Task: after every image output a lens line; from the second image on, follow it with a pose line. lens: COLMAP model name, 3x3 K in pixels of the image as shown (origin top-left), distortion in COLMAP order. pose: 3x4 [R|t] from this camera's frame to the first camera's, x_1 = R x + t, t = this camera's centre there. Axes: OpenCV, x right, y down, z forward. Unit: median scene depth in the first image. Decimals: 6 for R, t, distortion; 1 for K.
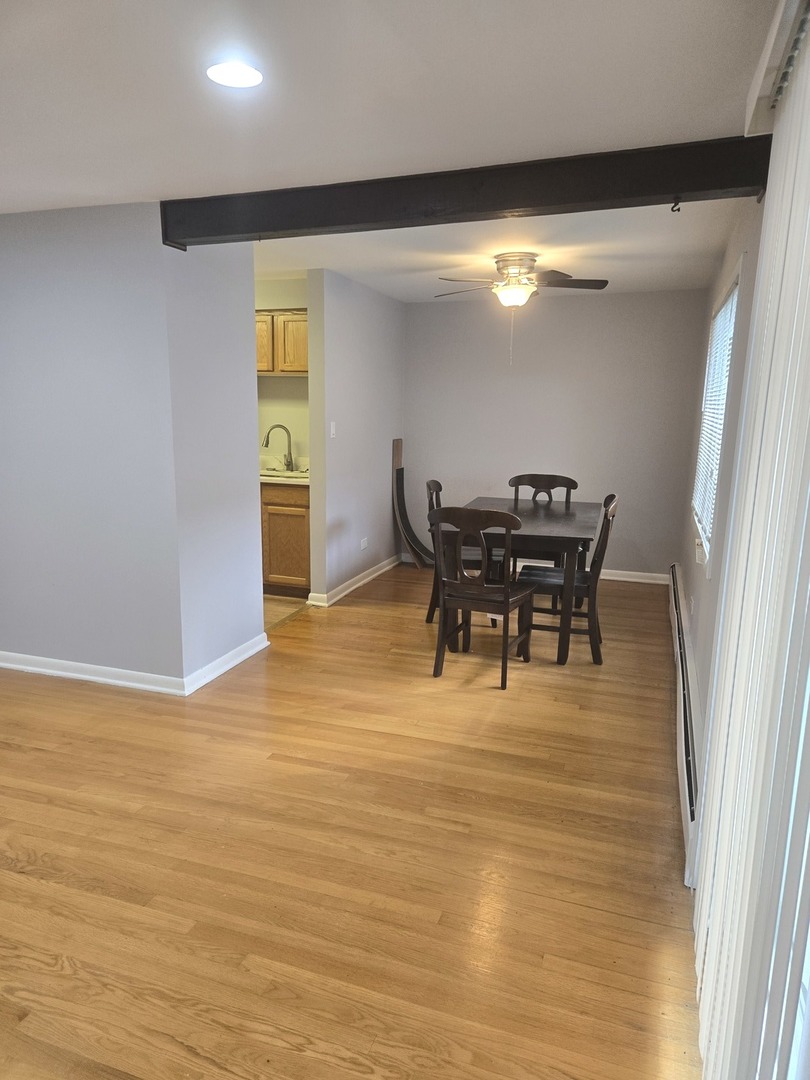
lens RADIAL K [[724.1, 0, 403.5], [0, 724.1, 542.5], [0, 0, 1]] dist [0.006950, 0.001451]
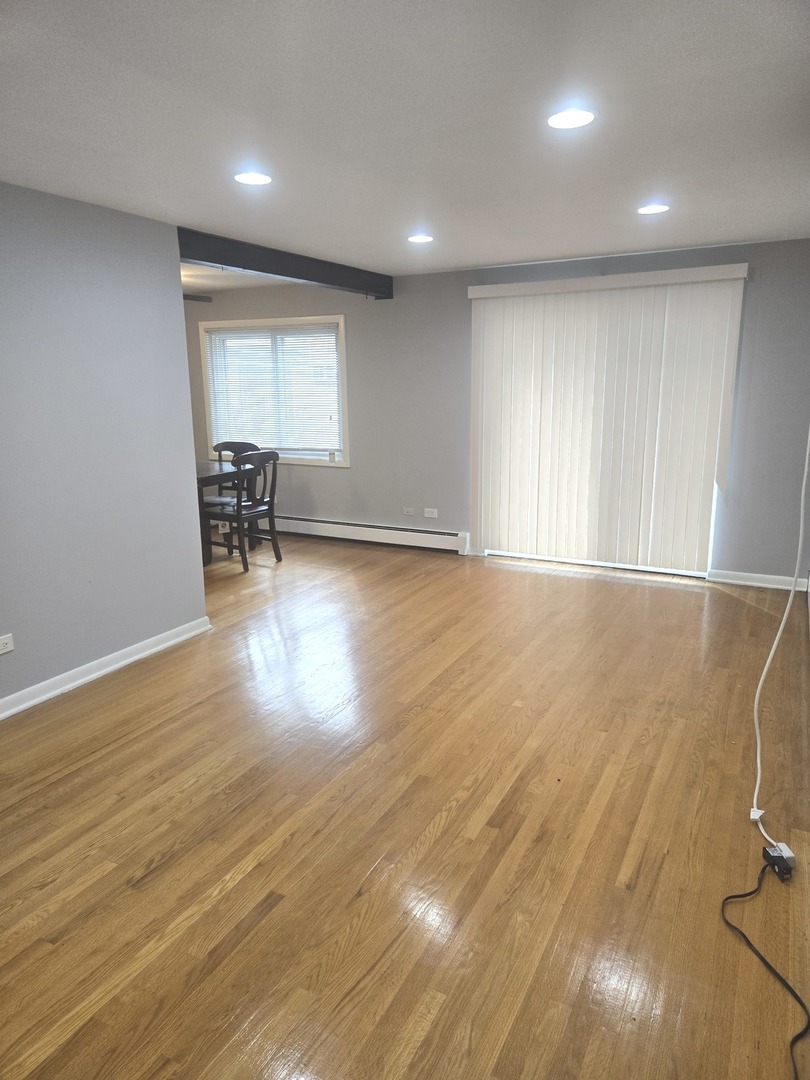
lens RADIAL K [[724.1, 0, 404.1], [0, 724.1, 537.5], [0, 0, 1]] dist [0.006950, 0.001451]
pose [[0.146228, -0.221605, 0.964110, -1.588824], [0.194027, 0.962081, 0.191711, -0.122928], [-0.970037, 0.159030, 0.183680, 0.483129]]
